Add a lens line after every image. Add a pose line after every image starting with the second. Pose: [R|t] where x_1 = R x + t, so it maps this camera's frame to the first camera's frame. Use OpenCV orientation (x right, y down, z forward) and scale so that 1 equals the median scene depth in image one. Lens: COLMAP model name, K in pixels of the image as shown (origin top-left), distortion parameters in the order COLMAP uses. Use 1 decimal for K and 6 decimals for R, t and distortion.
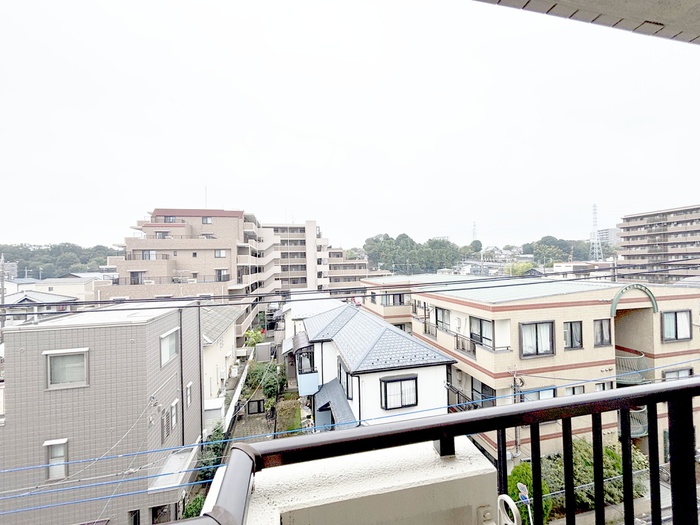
lens RADIAL K [[282.1, 0, 348.6], [0, 282.1, 261.0], [0, 0, 1]] dist [0.001731, 0.000689]
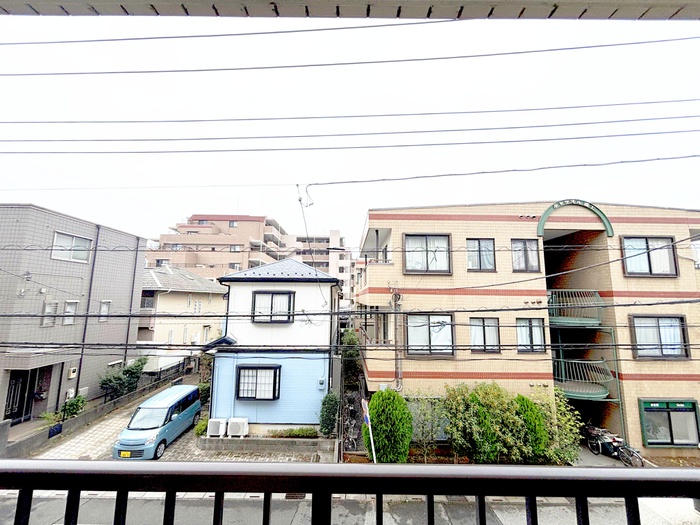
lens RADIAL K [[282.1, 0, 347.3], [0, 282.1, 259.0], [0, 0, 1]] dist [0.001731, 0.000689]
pose [[0.978174, 0.006044, -0.207698, 0.234725], [-0.031417, 0.992387, -0.119084, 0.154860], [0.205397, 0.123010, 0.970917, 0.046971]]
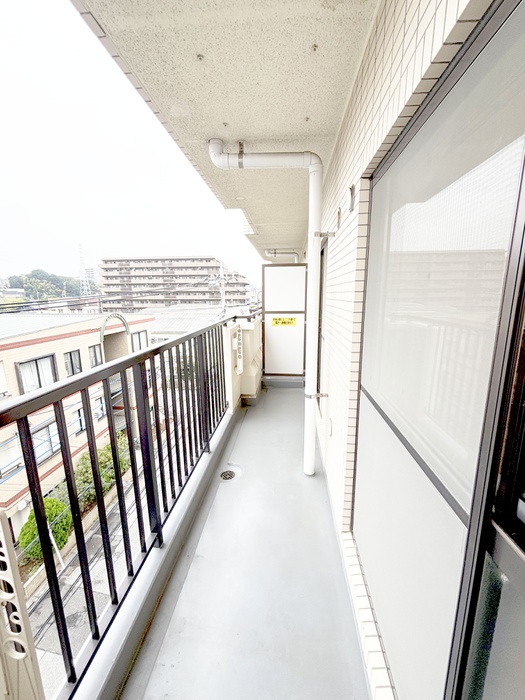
lens RADIAL K [[282.1, 0, 261.0], [0, 282.1, 347.9], [0, 0, 1]] dist [0.001731, 0.000689]
pose [[0.299639, -0.160818, 0.940401, 0.002971], [-0.005413, 0.985389, 0.170236, 0.006480], [-0.954037, -0.056100, 0.294390, 0.001639]]
